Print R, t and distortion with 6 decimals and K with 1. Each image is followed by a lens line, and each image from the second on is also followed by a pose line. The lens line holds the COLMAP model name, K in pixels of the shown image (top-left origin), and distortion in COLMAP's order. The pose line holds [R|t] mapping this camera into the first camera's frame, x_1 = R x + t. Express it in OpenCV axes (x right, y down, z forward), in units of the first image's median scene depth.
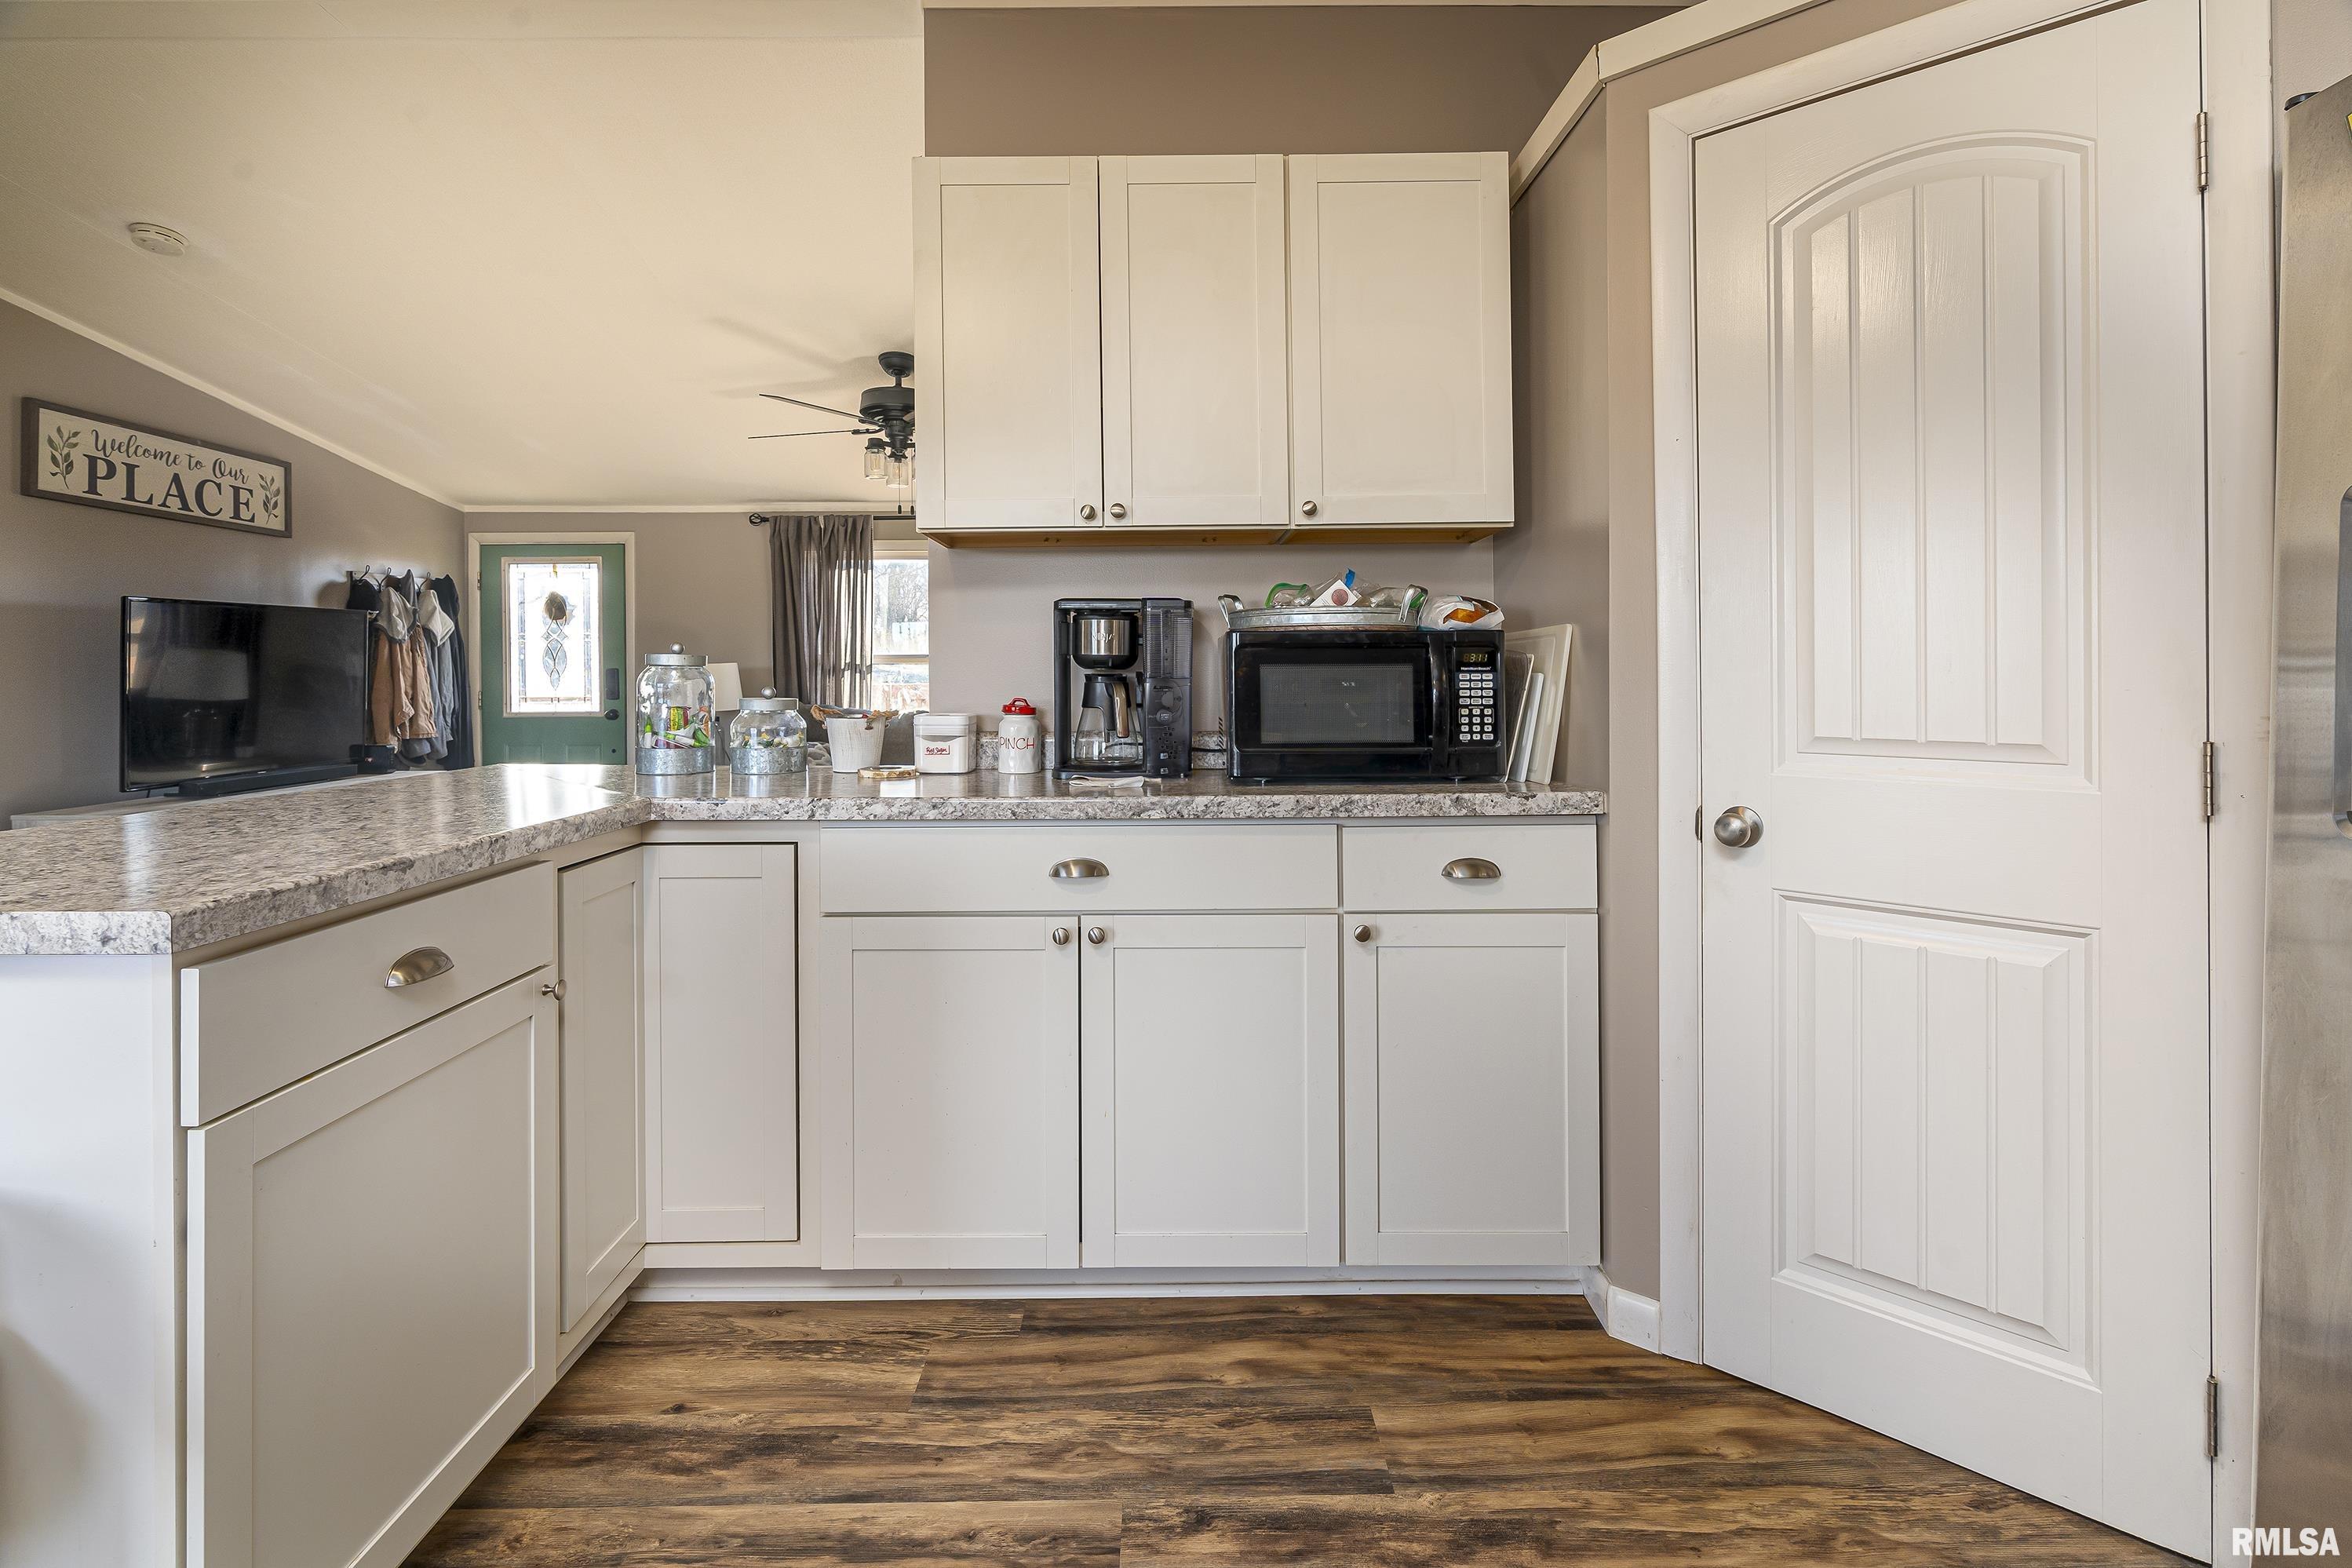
lens RADIAL K [[1094.5, 0, 1179.3], [0, 1094.5, 680.4], [0, 0, 1]] dist [-0.004878, 0.000852]
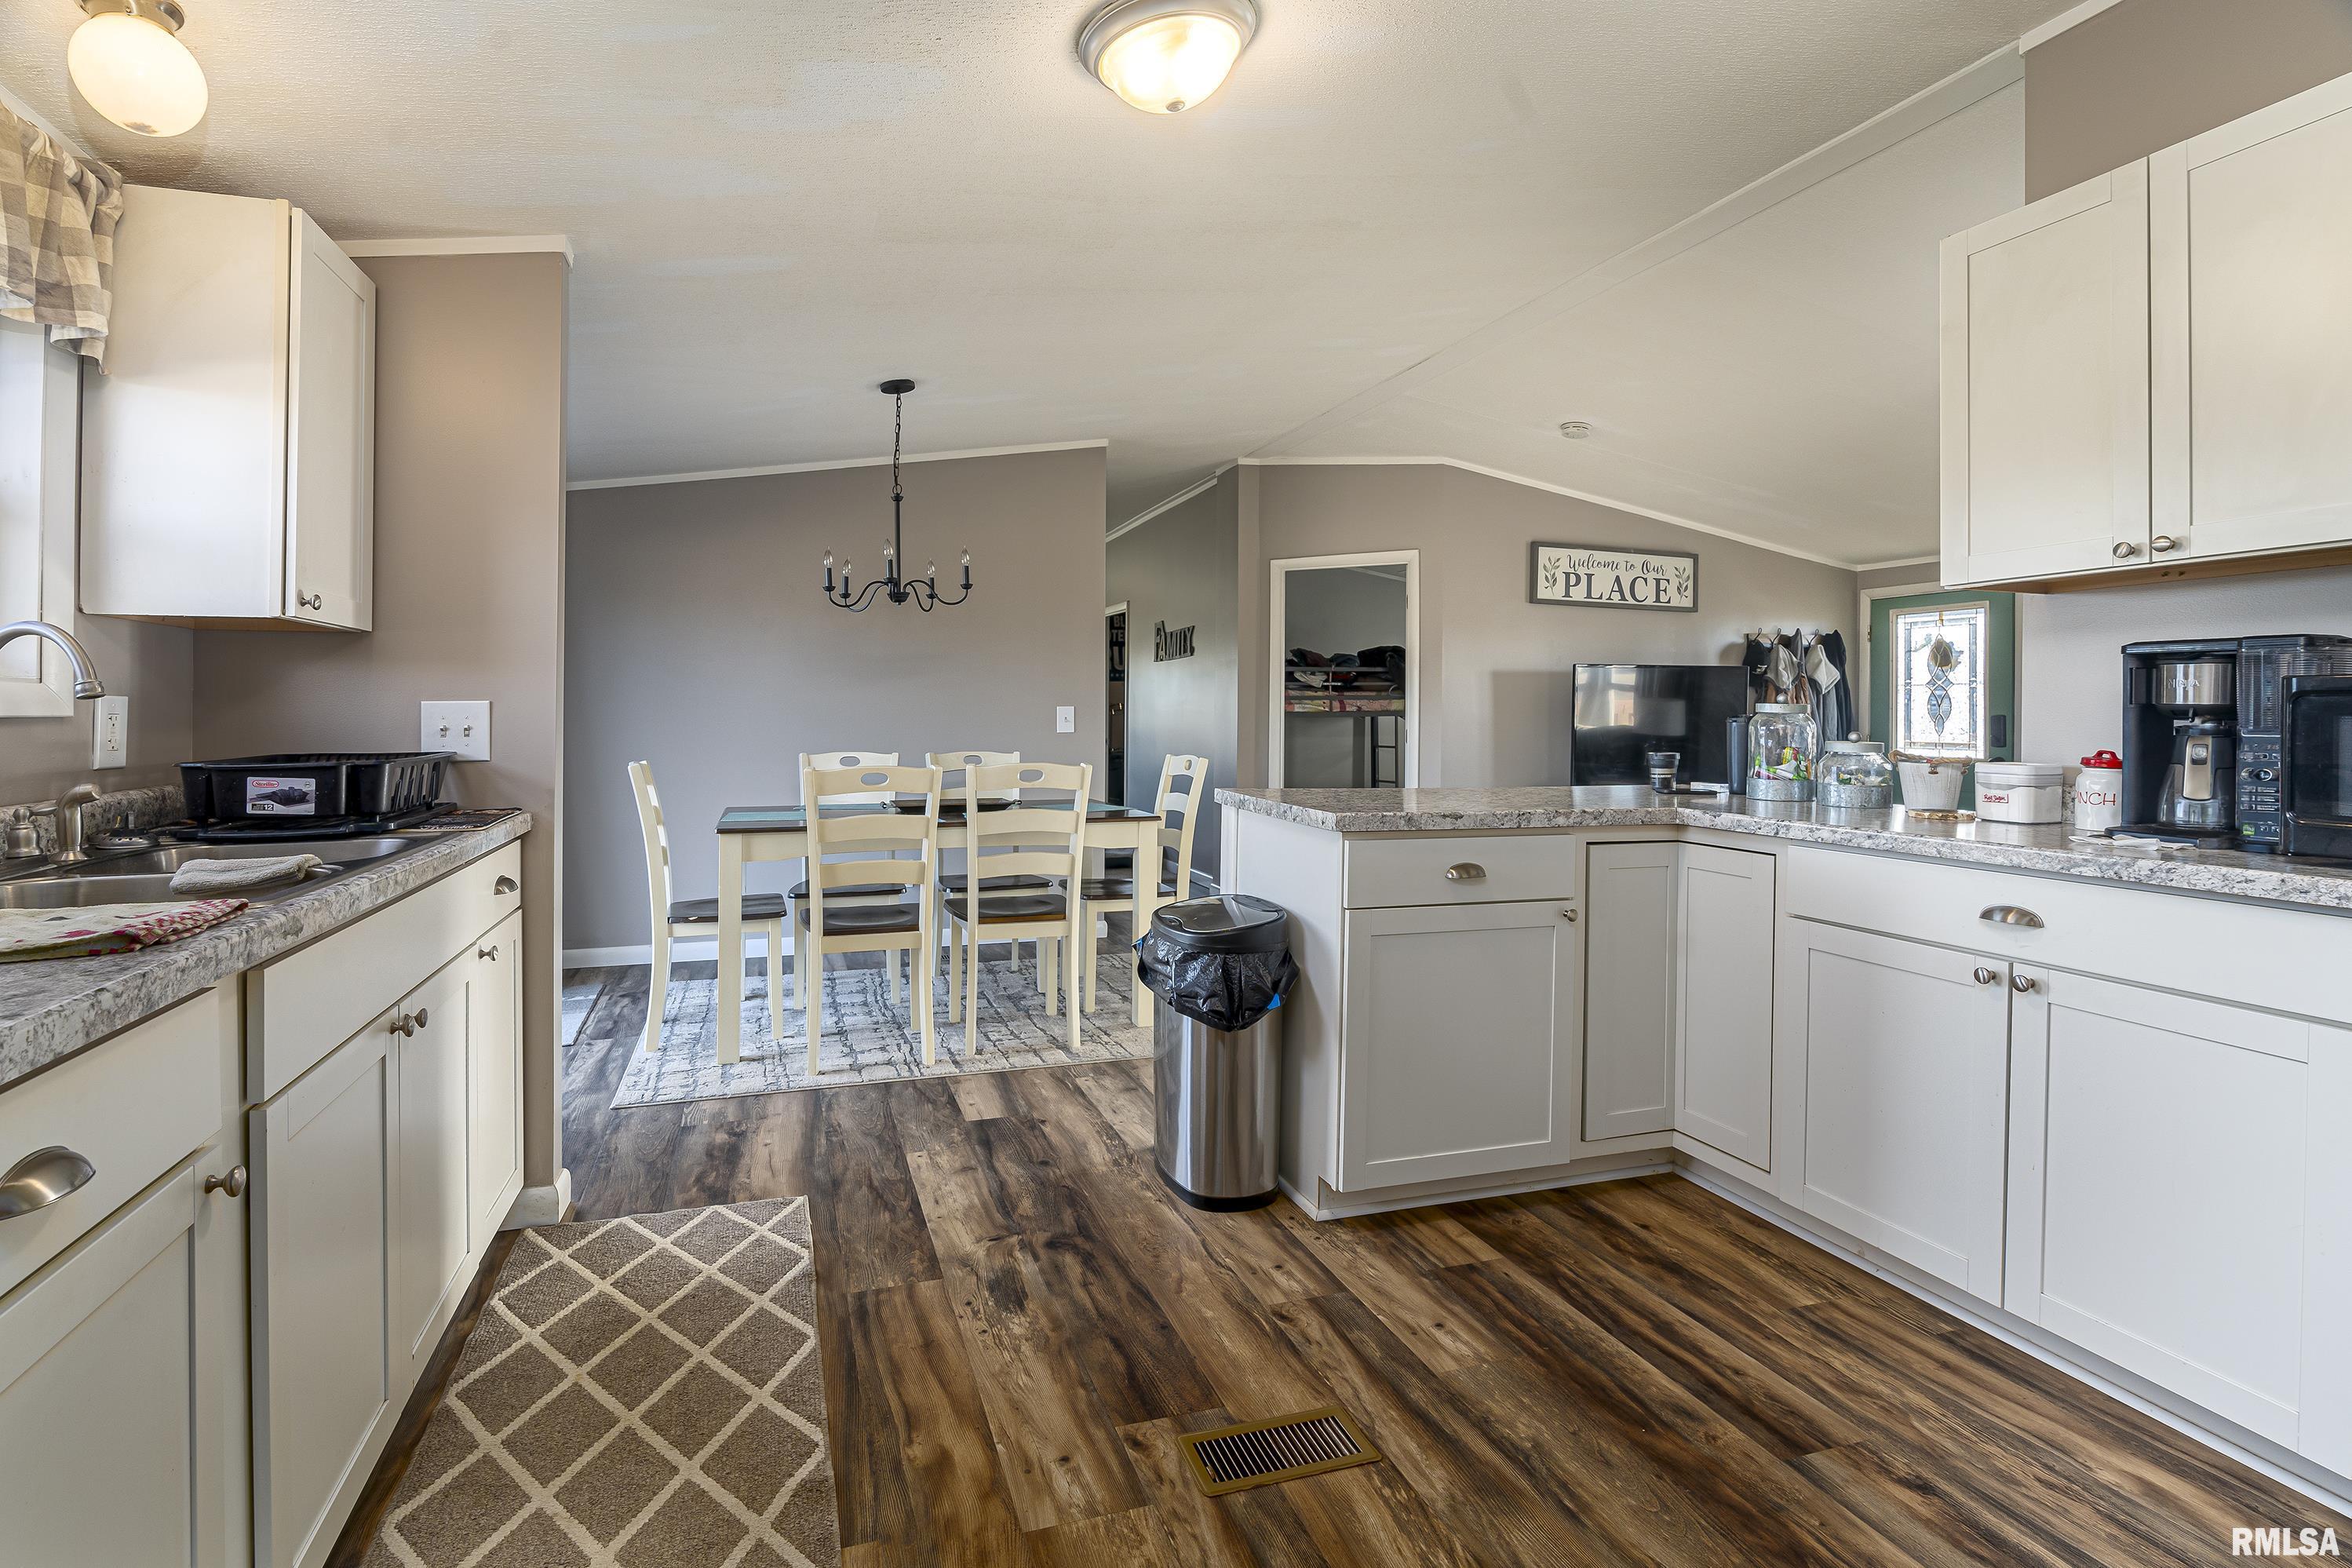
lens RADIAL K [[1067.4, 0, 1139.8], [0, 1067.4, 715.2], [0, 0, 1]] dist [-0.002471, -0.000154]
pose [[0.314247, 0.008740, -0.949301, 0.511824], [-0.017608, 0.999839, 0.003376, -0.002461], [0.949178, 0.015654, 0.314350, -0.068523]]
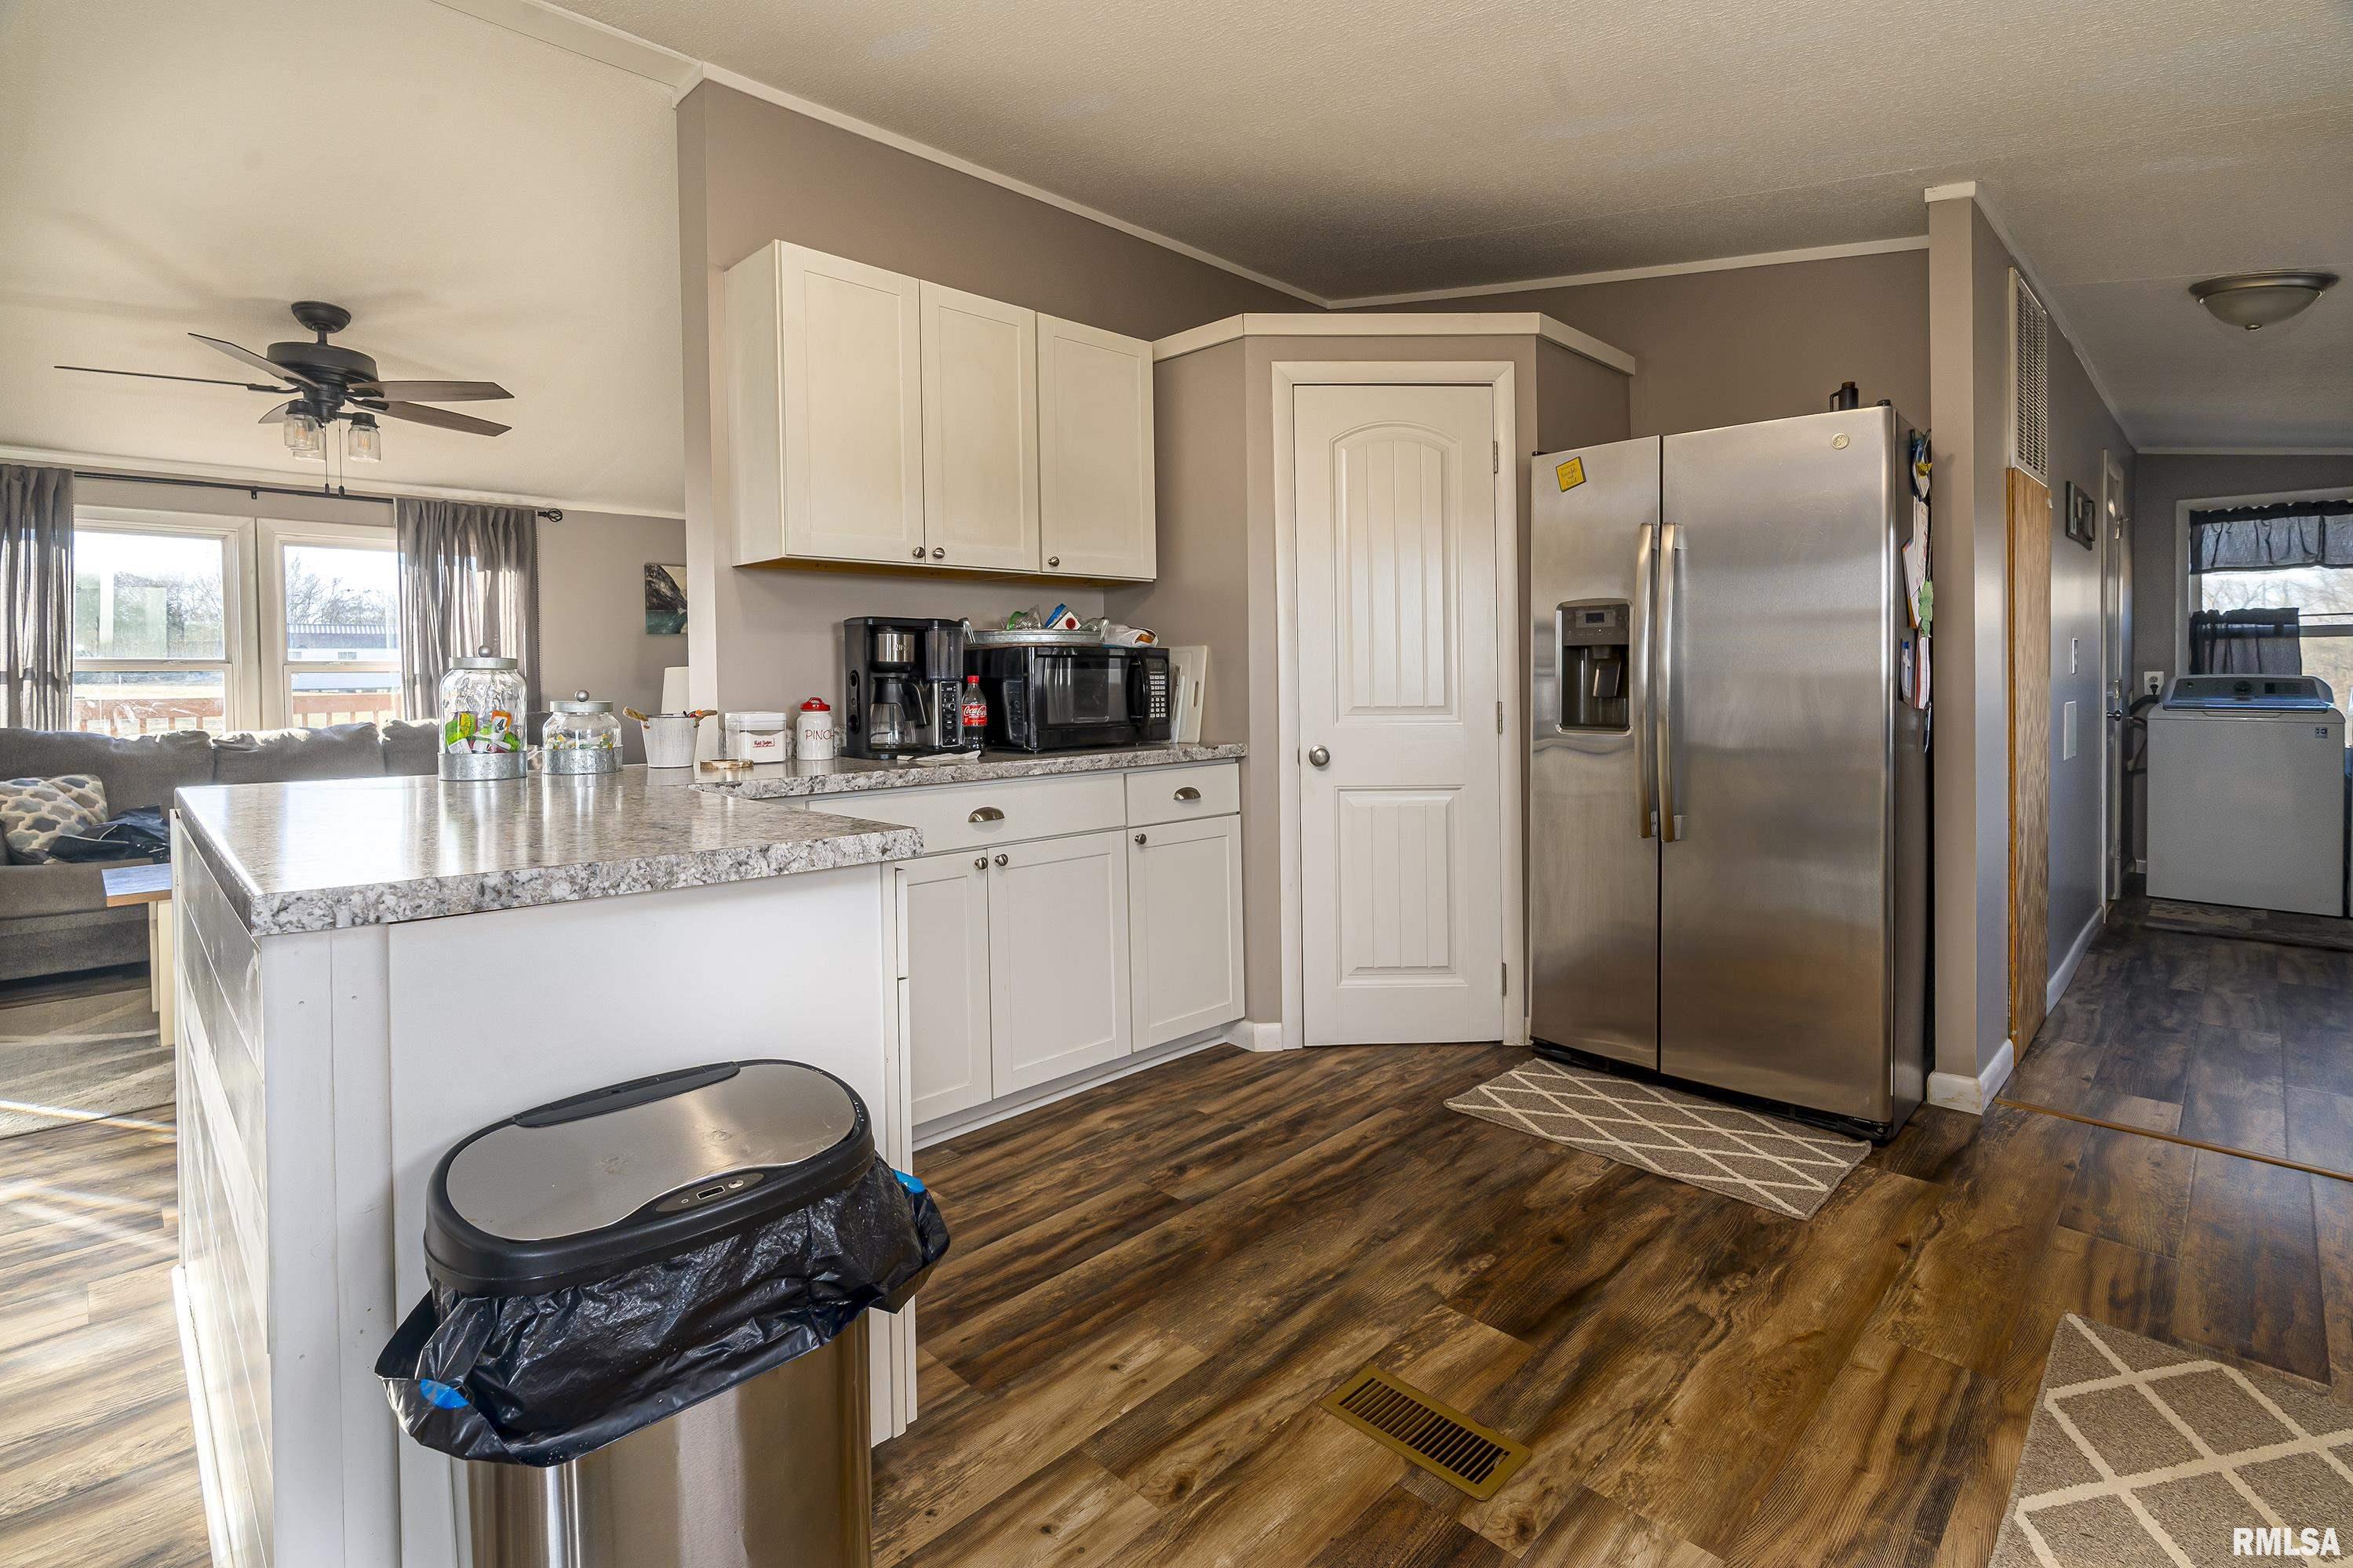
lens RADIAL K [[1094.9, 0, 1179.8], [0, 1094.9, 680.4], [0, 0, 1]] dist [-0.004878, 0.000852]
pose [[0.716573, -0.003533, 0.697503, -0.769548], [0.009257, 0.999947, -0.004444, 0.007702], [-0.697450, 0.009641, 0.716568, -0.153386]]
